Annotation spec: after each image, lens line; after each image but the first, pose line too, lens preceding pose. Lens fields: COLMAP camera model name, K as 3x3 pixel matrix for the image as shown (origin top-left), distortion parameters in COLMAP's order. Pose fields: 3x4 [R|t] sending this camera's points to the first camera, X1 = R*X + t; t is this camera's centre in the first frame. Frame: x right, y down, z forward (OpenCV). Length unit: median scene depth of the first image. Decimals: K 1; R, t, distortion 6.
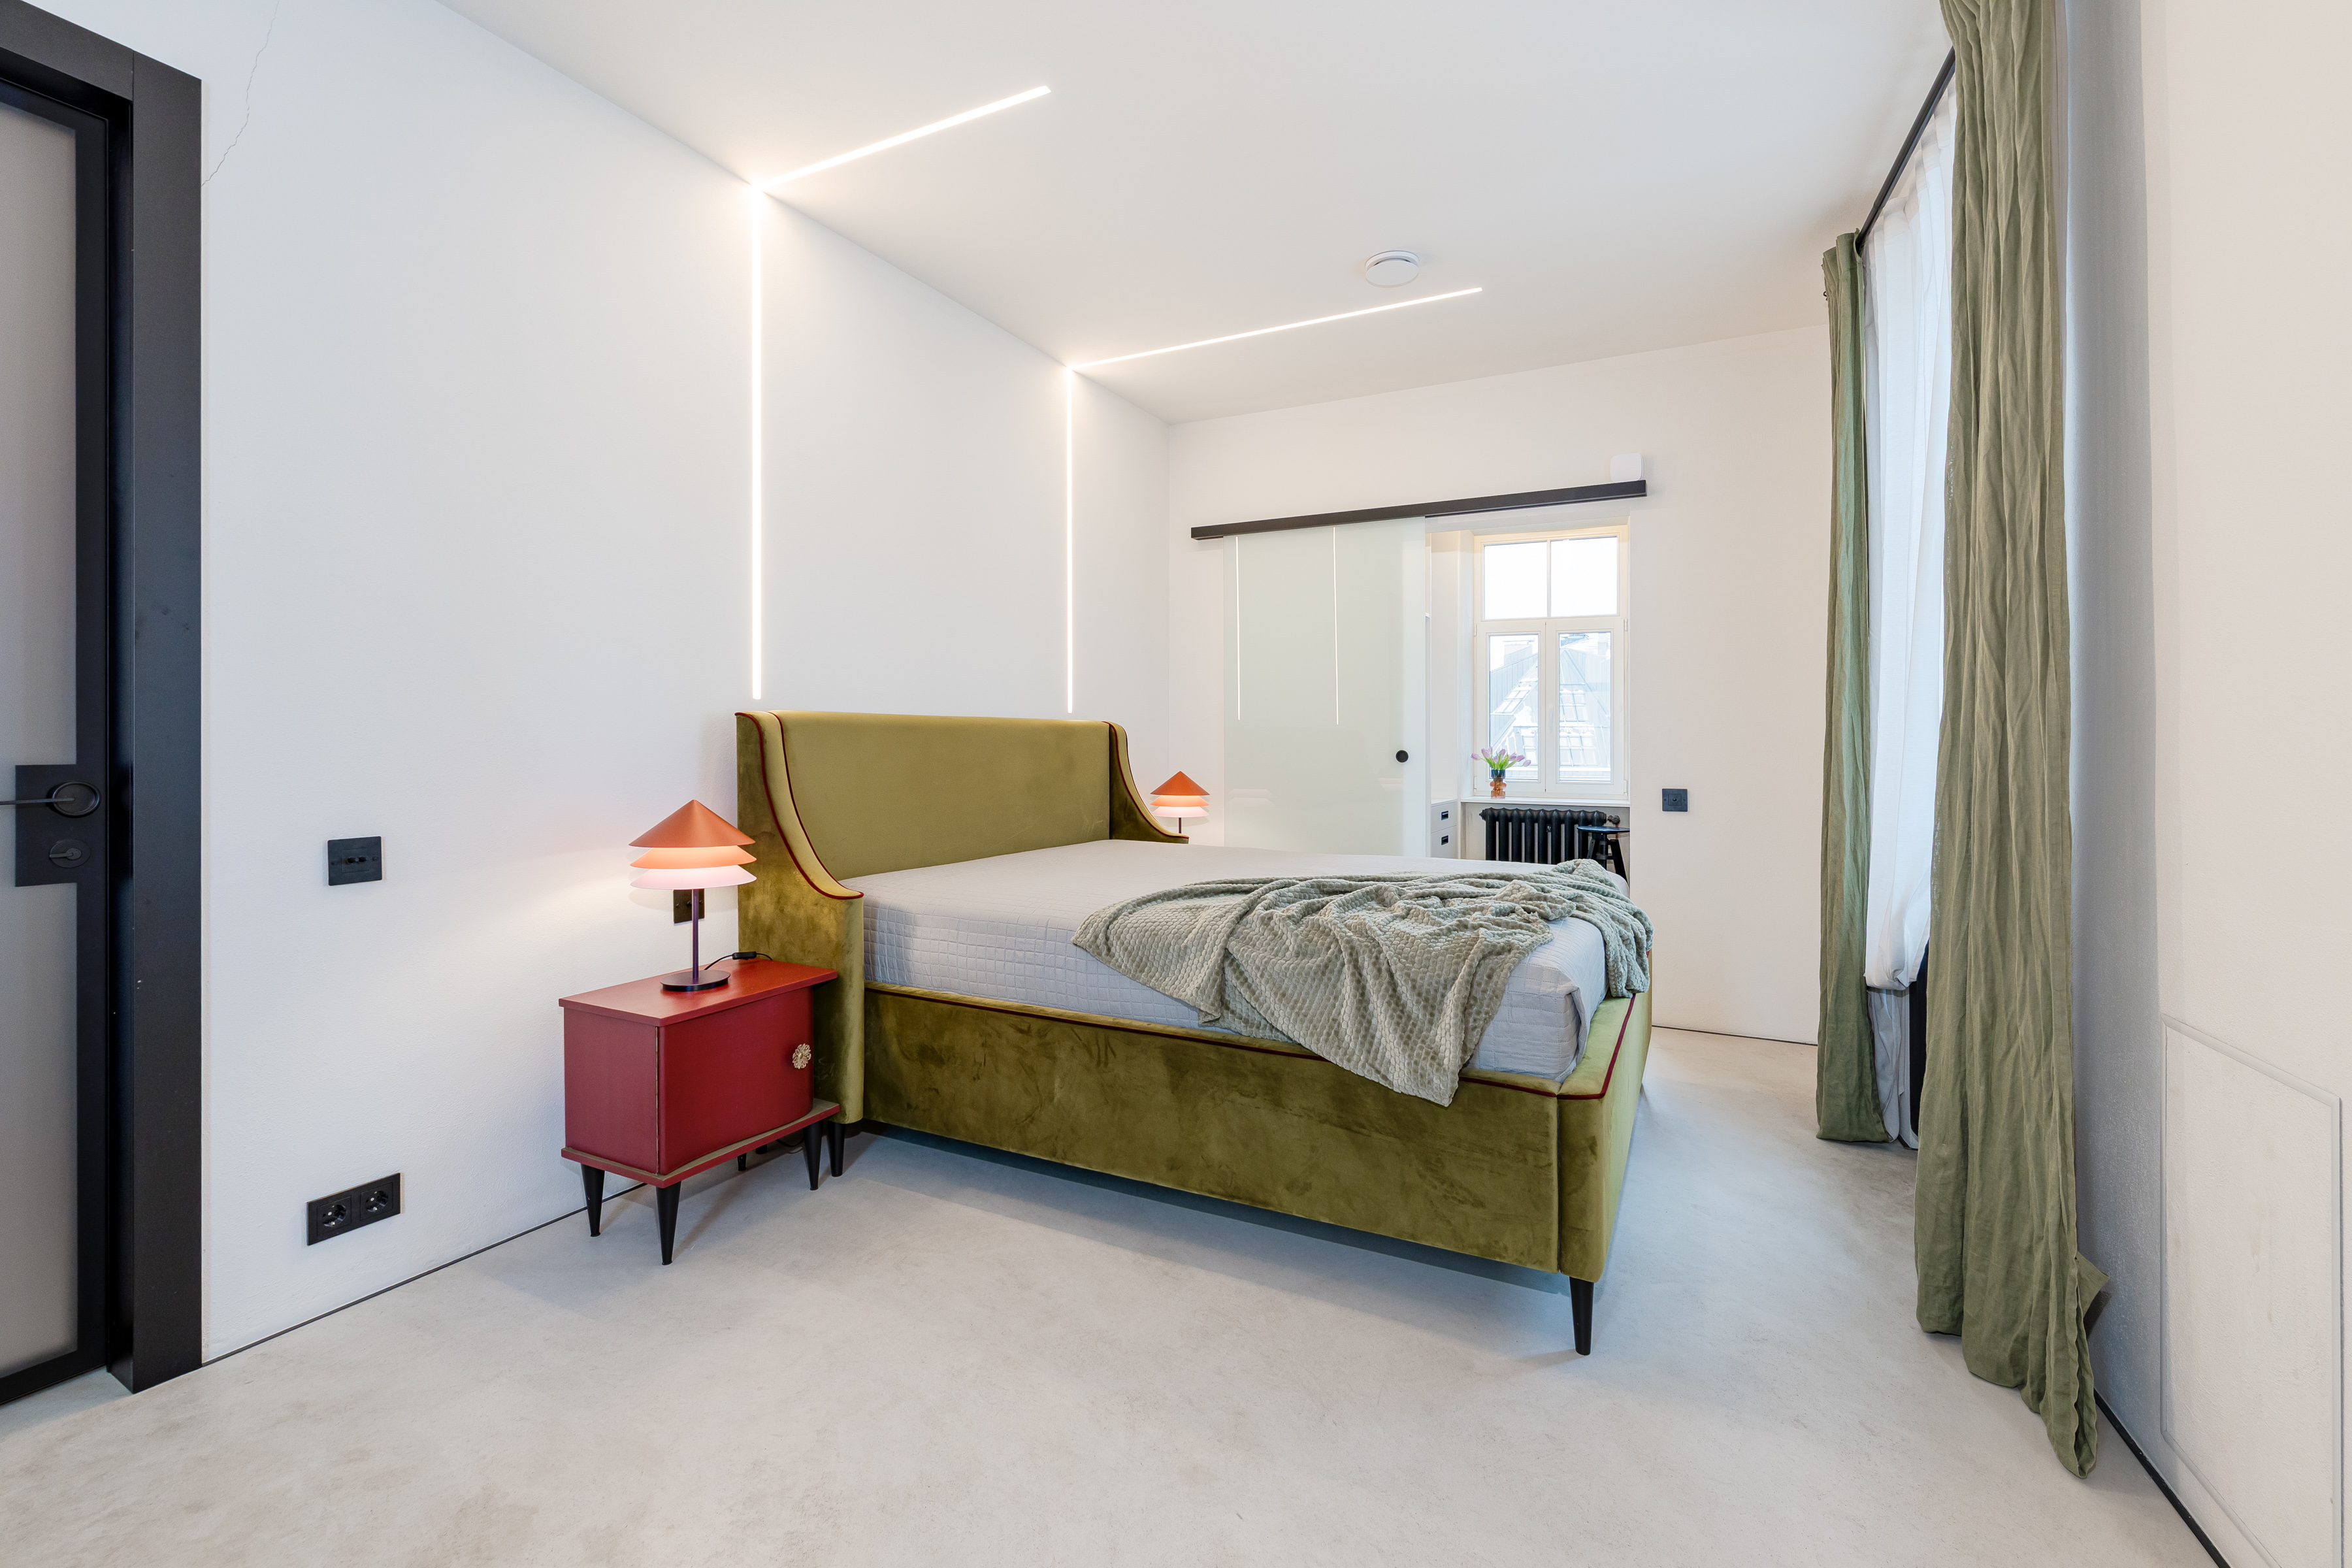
lens RADIAL K [[1019.1, 0, 1187.4], [0, 1019.1, 739.1], [0, 0, 1]] dist [0.000315, -0.000201]
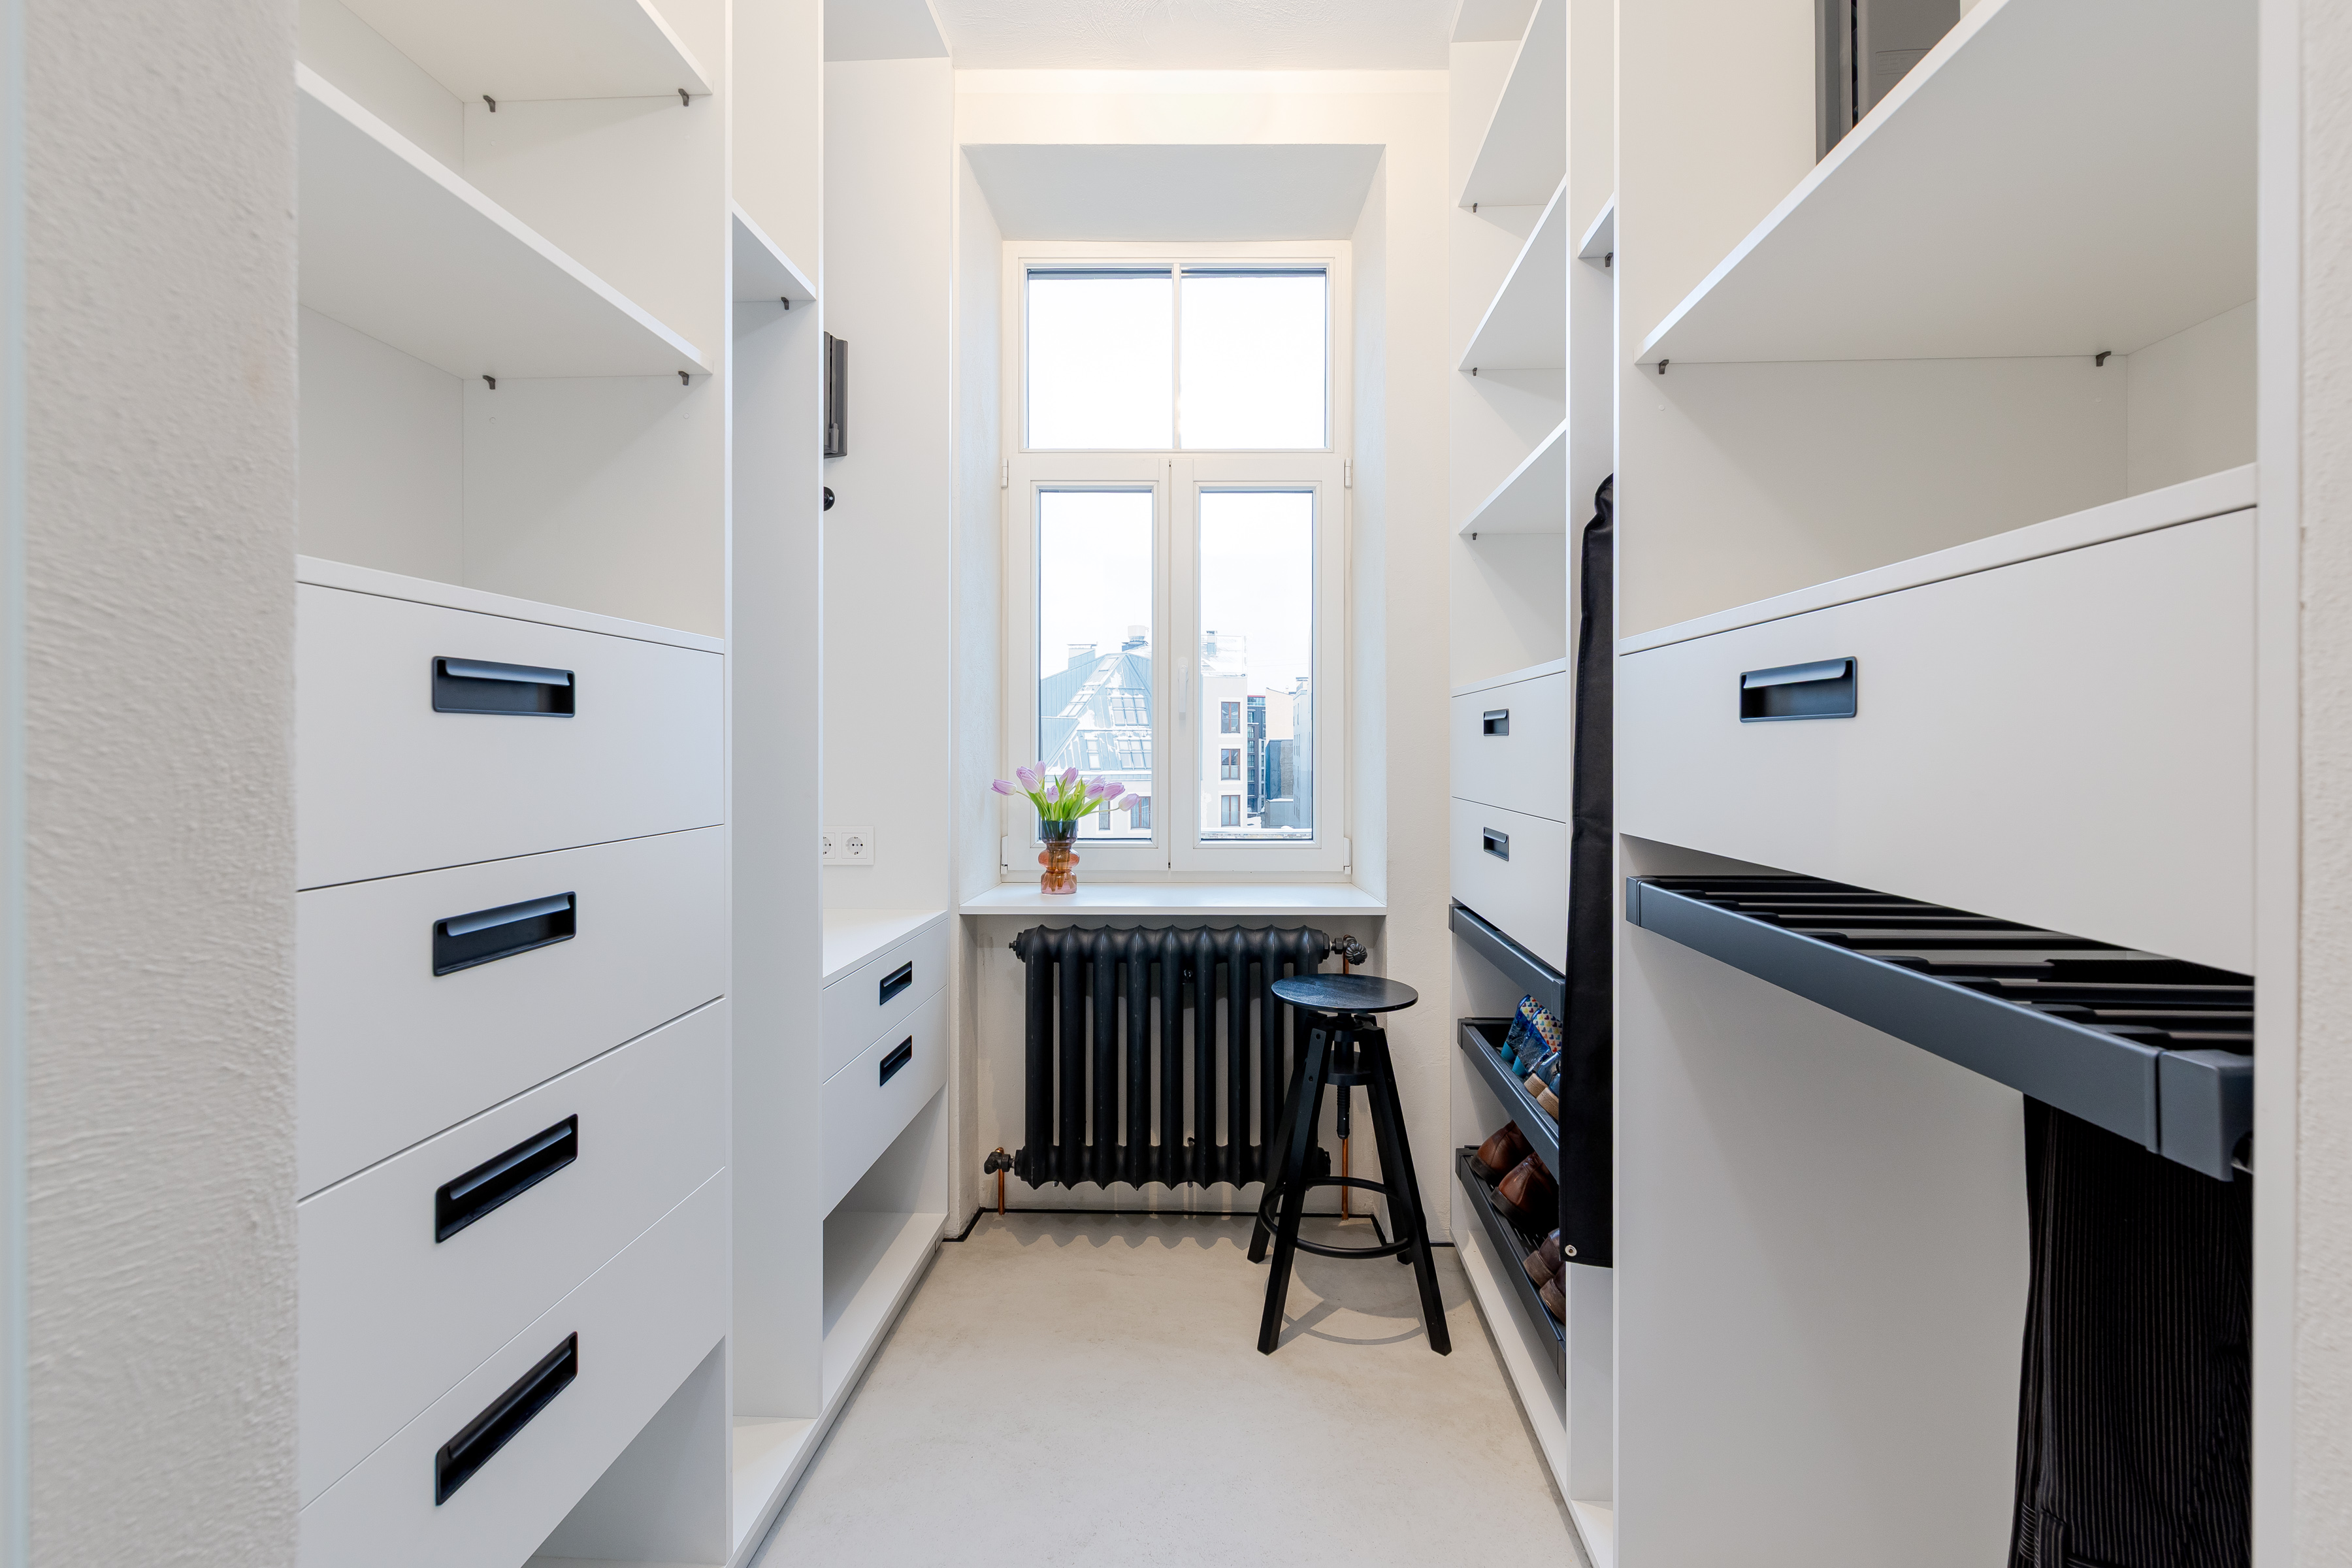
lens RADIAL K [[1019.1, 0, 1187.4], [0, 1019.1, 739.1], [0, 0, 1]] dist [0.000315, -0.000201]
pose [[0.914019, 0.001301, 0.405669, 0.196647], [0.000157, 0.999994, -0.003562, -0.000028], [-0.405671, 0.003319, 0.914013, 0.639318]]
